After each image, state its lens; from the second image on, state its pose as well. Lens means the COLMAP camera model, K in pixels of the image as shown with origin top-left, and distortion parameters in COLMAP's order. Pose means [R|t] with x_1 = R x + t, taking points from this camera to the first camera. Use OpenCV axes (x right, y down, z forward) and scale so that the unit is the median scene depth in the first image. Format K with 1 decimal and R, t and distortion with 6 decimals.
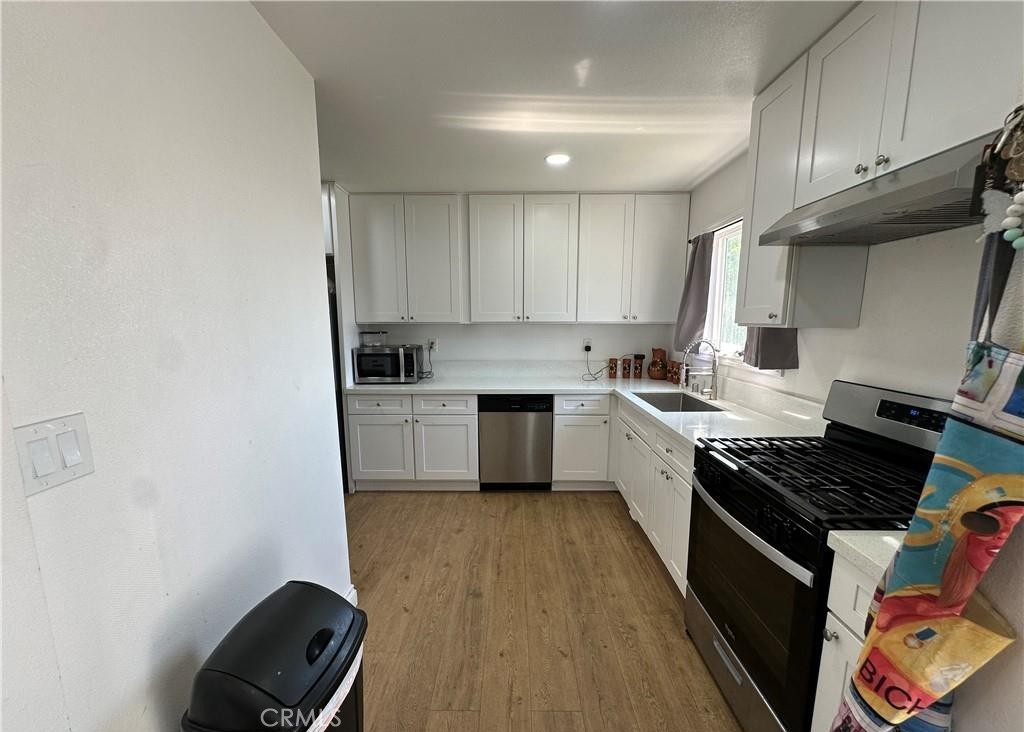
lens RADIAL K [[397.4, 0, 511.2], [0, 397.4, 375.6], [0, 0, 1]] dist [-0.009603, 0.000325]
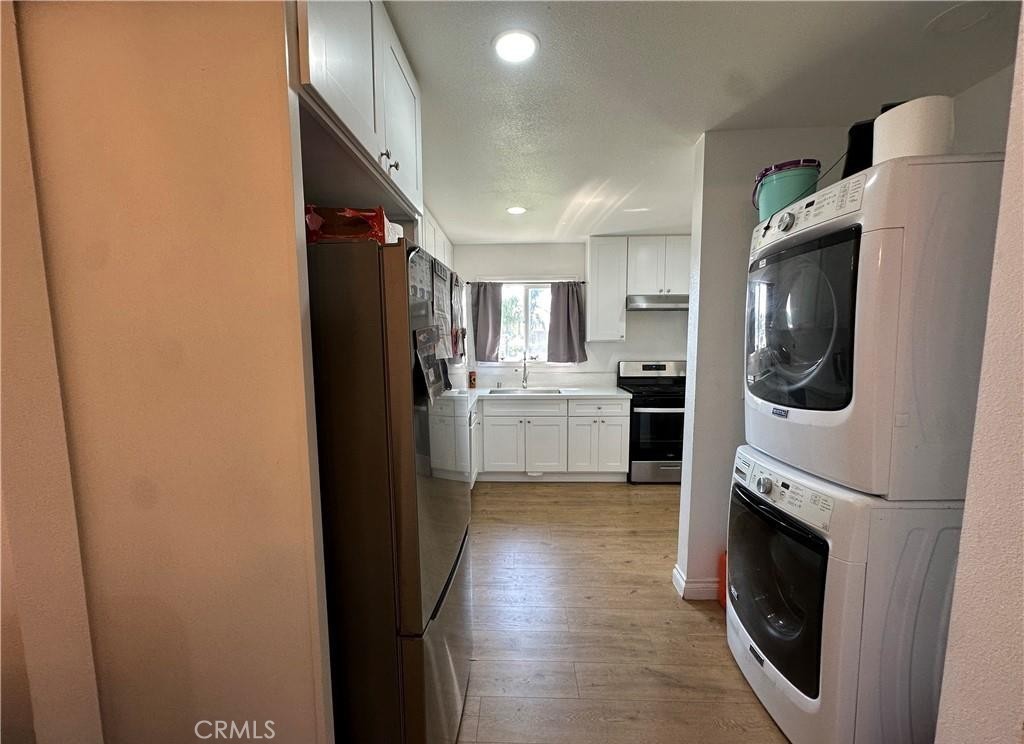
lens RADIAL K [[397.4, 0, 511.5], [0, 397.4, 376.4], [0, 0, 1]] dist [-0.009603, 0.000325]
pose [[0.042947, -0.081147, 0.995776, -1.747482], [0.144982, 0.986652, 0.074151, -0.175459], [-0.988502, 0.141185, 0.054138, 1.548356]]
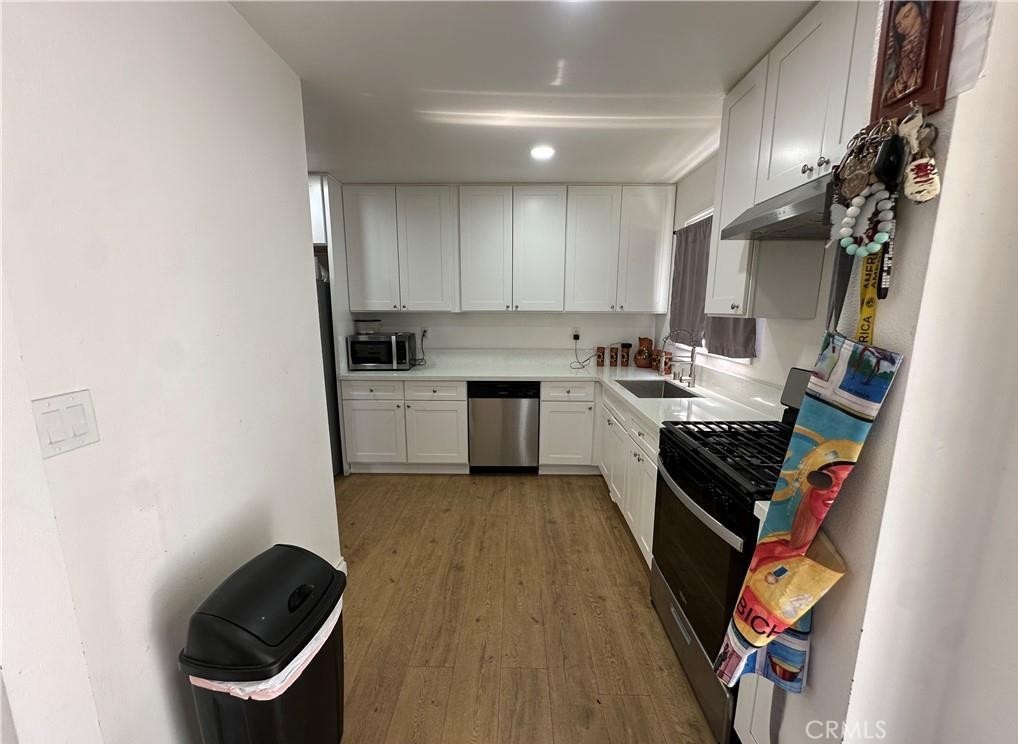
lens RADIAL K [[398.0, 0, 511.3], [0, 398.0, 375.1], [0, 0, 1]] dist [-0.008439, -0.000389]
pose [[0.999972, 0.005546, -0.005019, 0.069291], [-0.005408, 0.999619, 0.027072, 0.006372], [0.005167, -0.027044, 0.999621, -0.065745]]
